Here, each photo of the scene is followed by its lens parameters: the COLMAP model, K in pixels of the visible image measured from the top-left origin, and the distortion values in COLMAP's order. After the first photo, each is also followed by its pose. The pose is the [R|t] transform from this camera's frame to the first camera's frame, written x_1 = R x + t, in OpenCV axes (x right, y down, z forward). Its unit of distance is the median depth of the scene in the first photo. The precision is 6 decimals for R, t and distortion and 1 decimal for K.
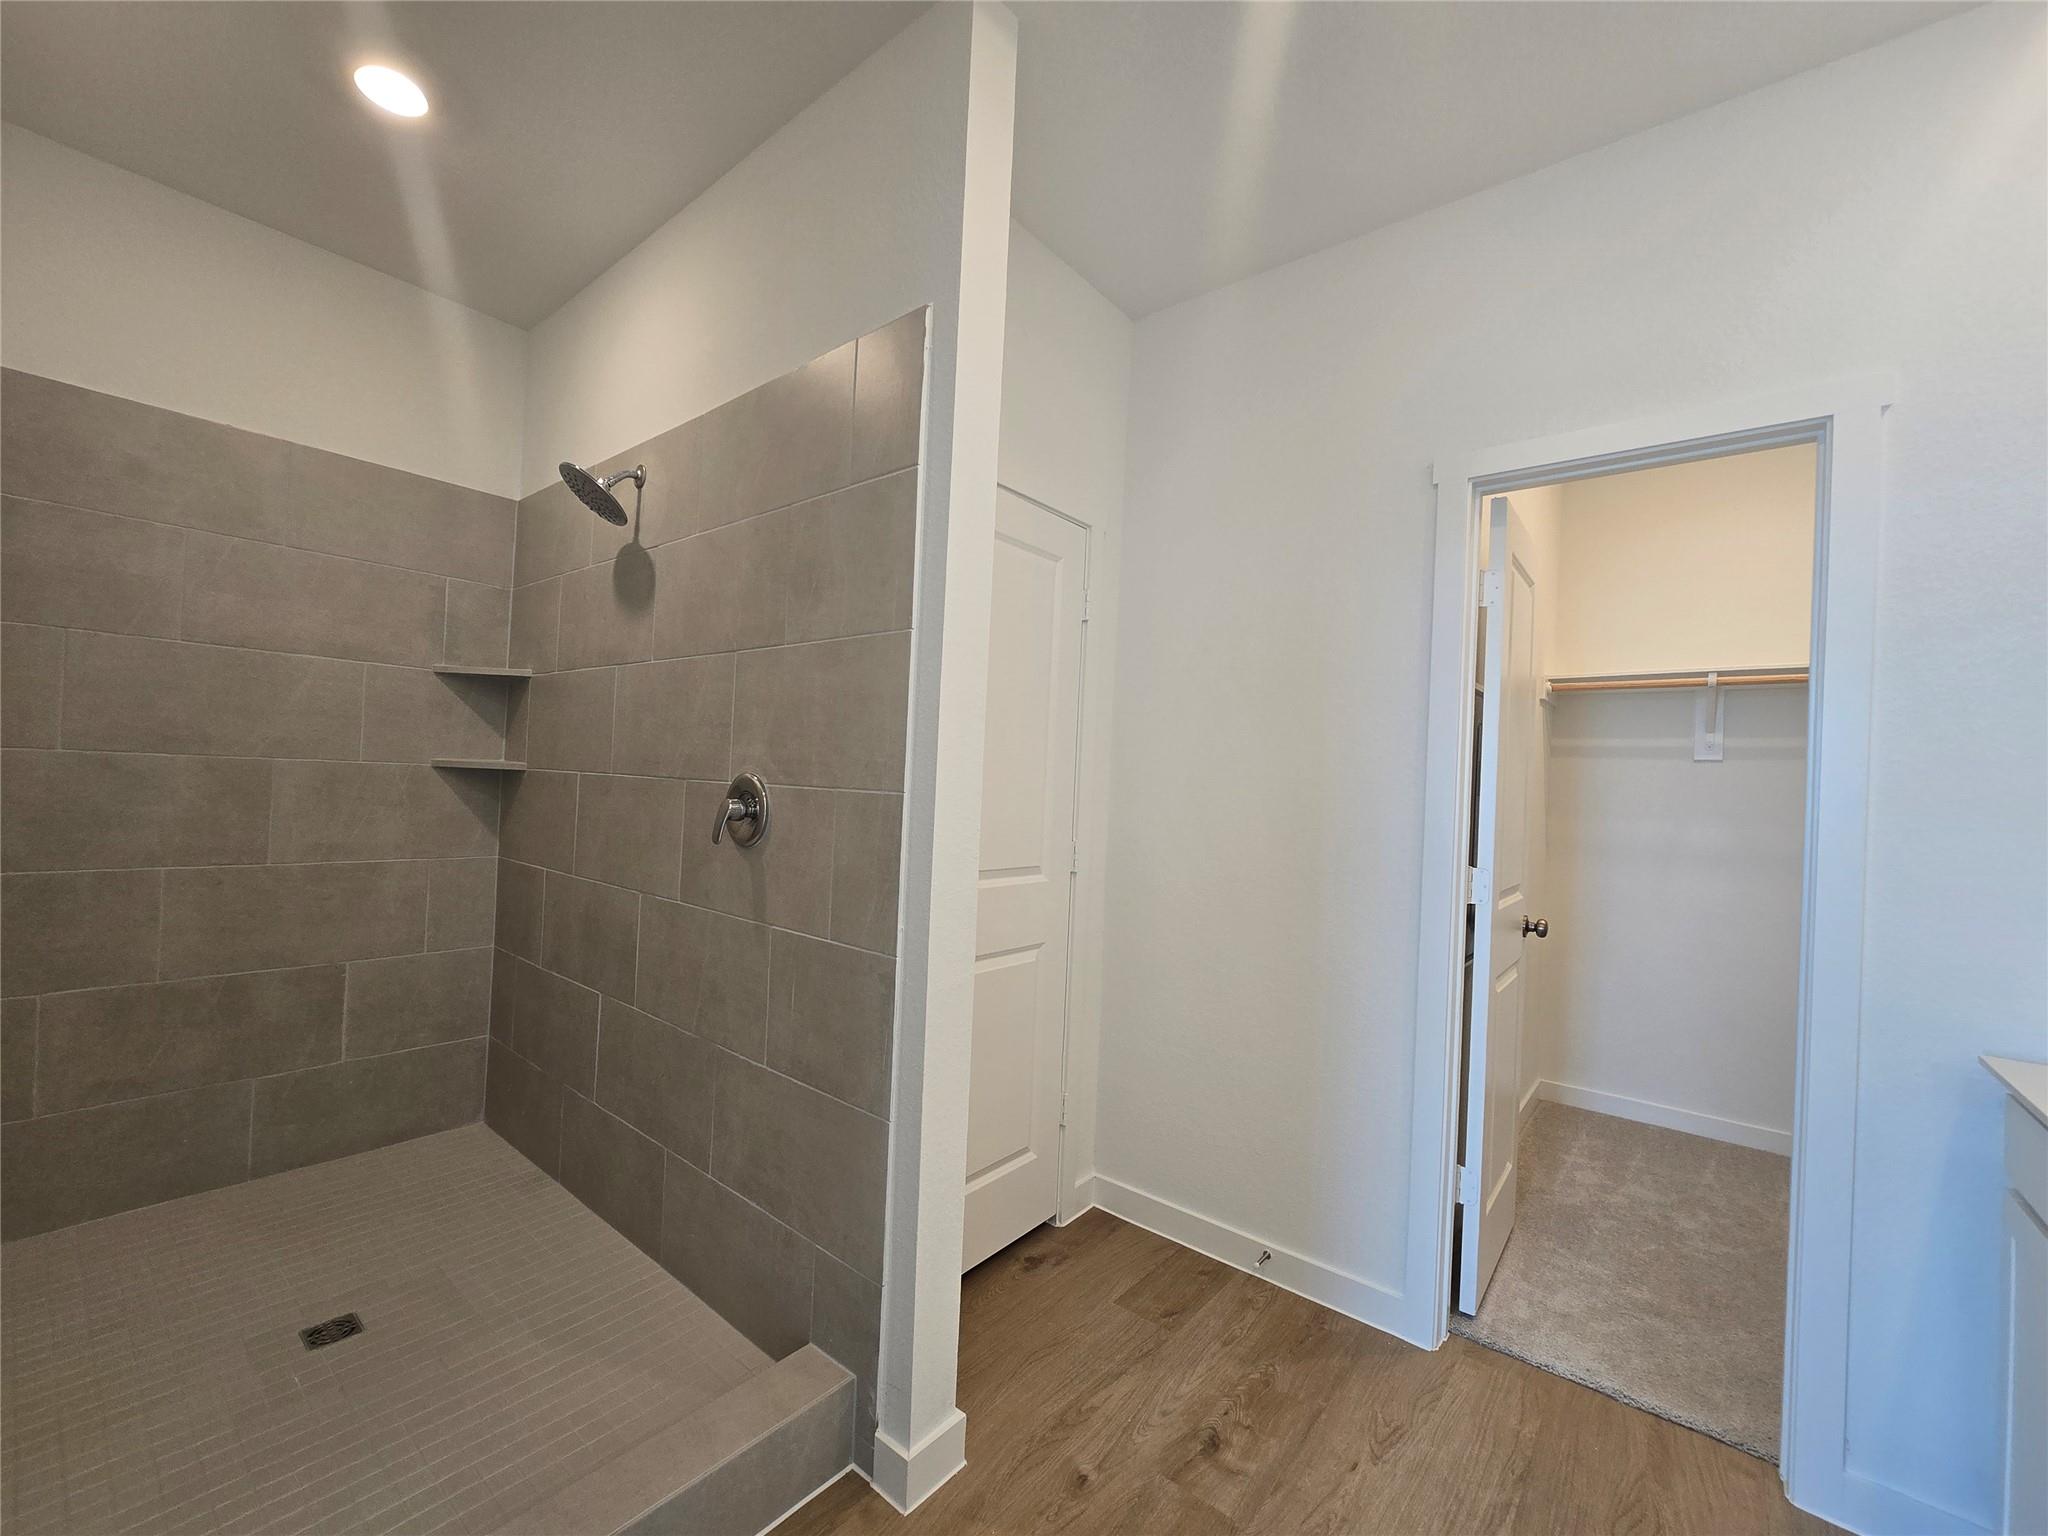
lens RADIAL K [[836.5, 0, 1021.3], [0, 836.5, 782.3], [0, 0, 1]] dist [-0.022351, 0.005207]
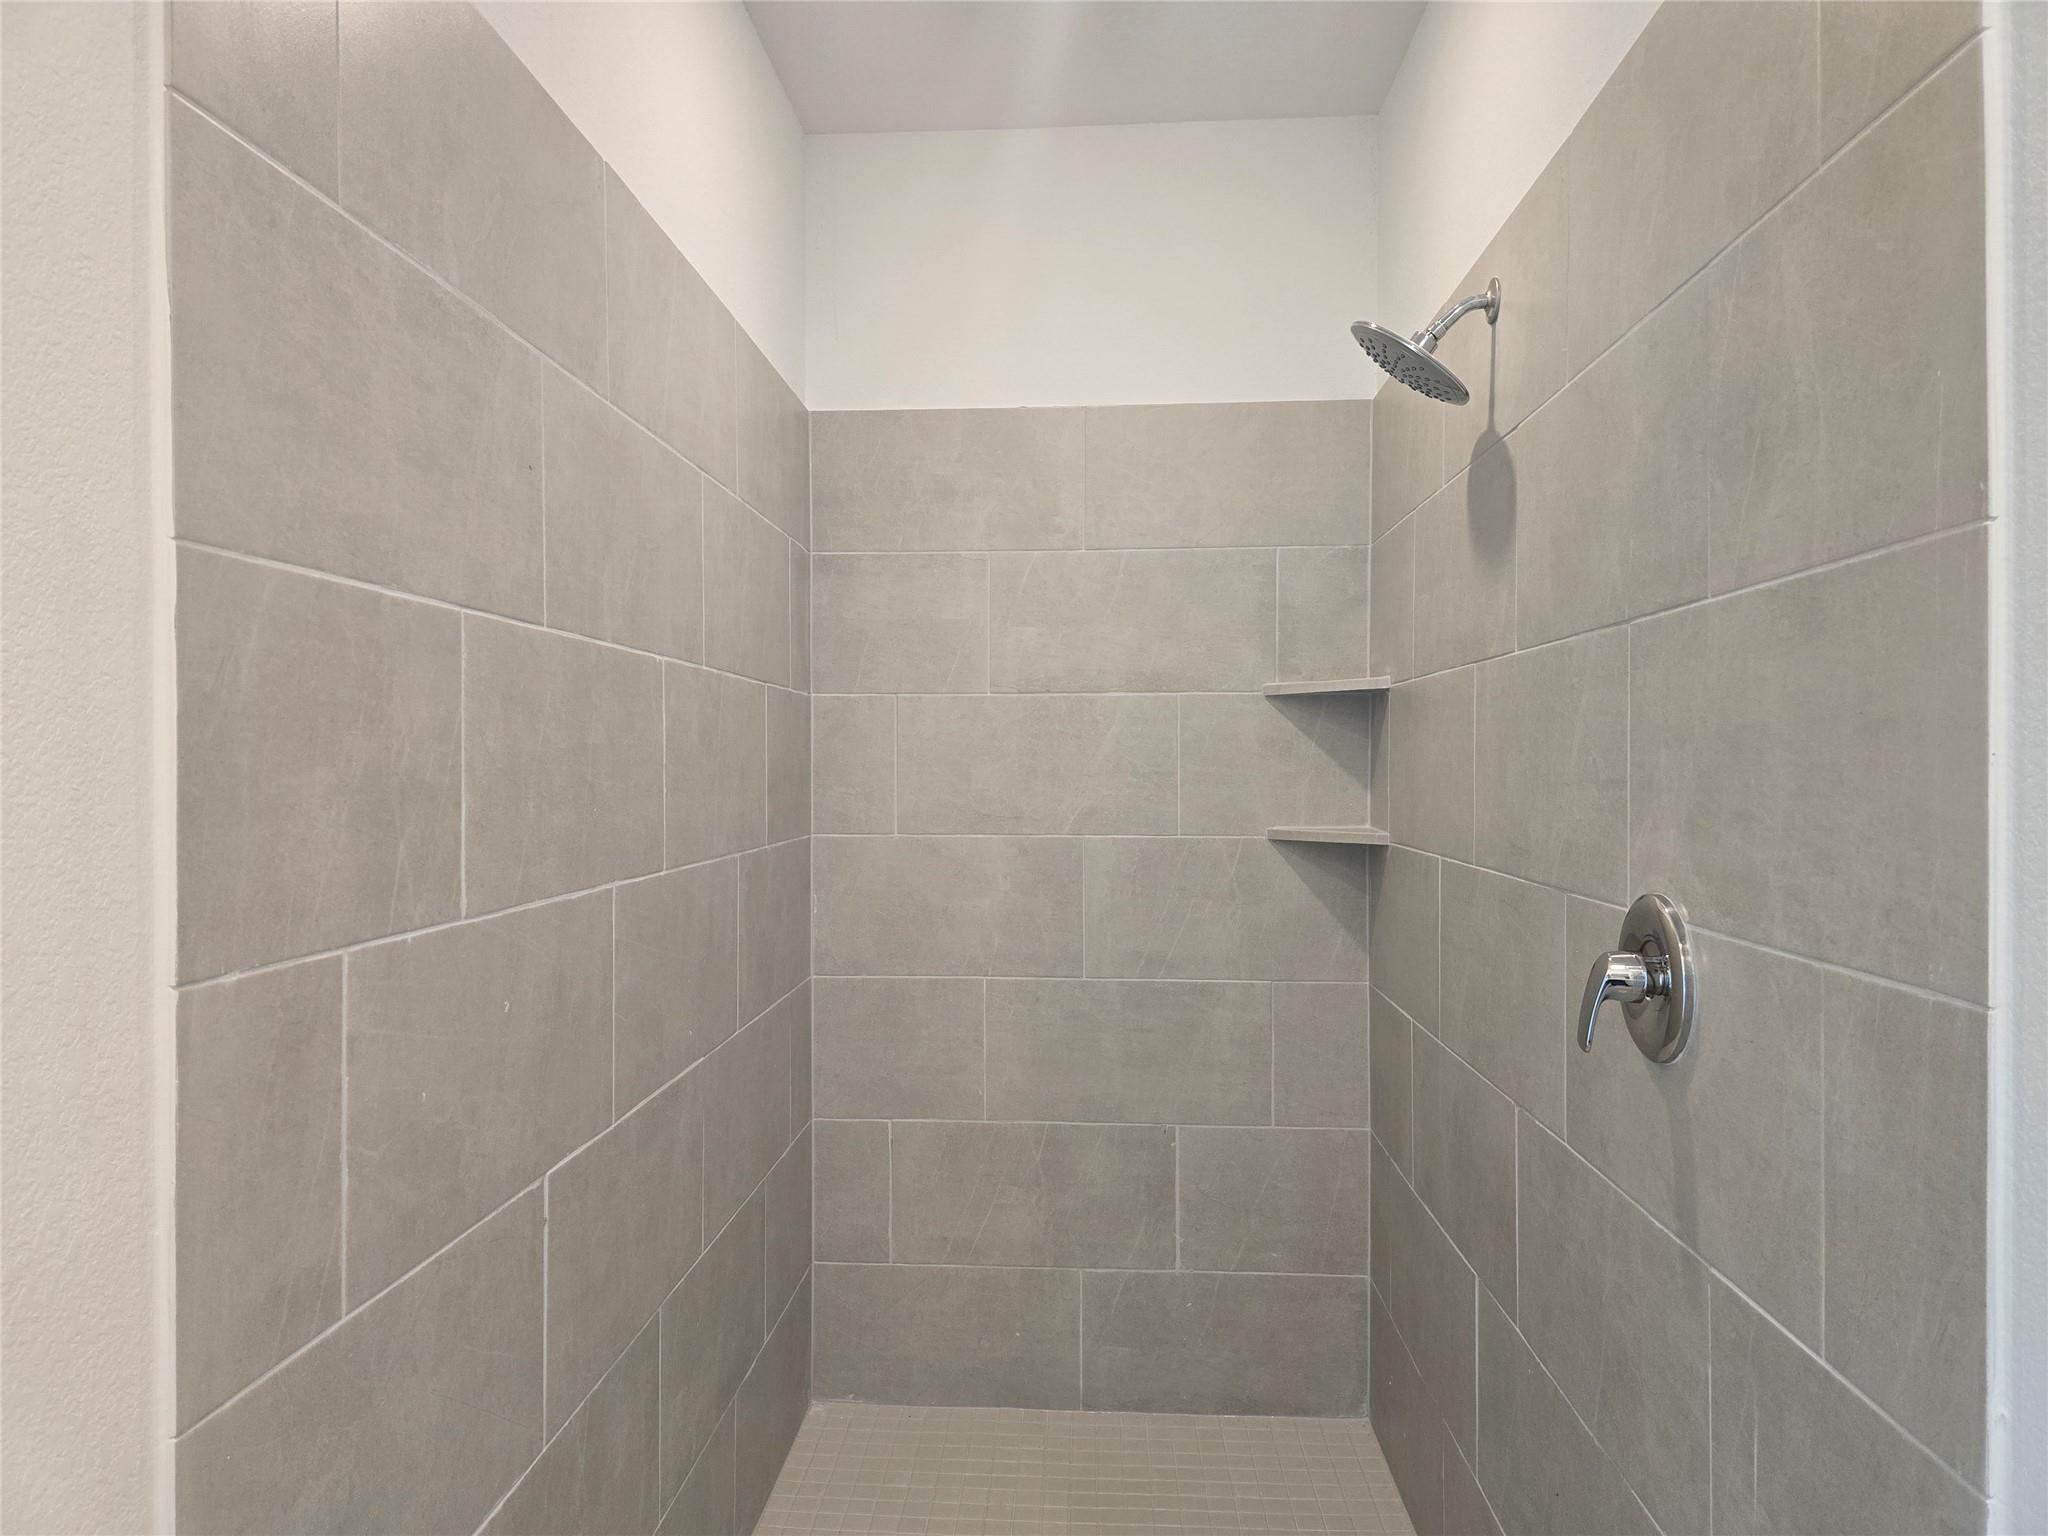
lens RADIAL K [[1368.9, 0, 1013.4], [0, 1368.9, 766.7], [0, 0, 1]] dist [0.065352, -0.051333]
pose [[0.579284, -0.045689, -0.813844, 0.061820], [0.029098, 0.998951, -0.035369, -0.049808], [0.814606, -0.003193, 0.580005, 0.232908]]
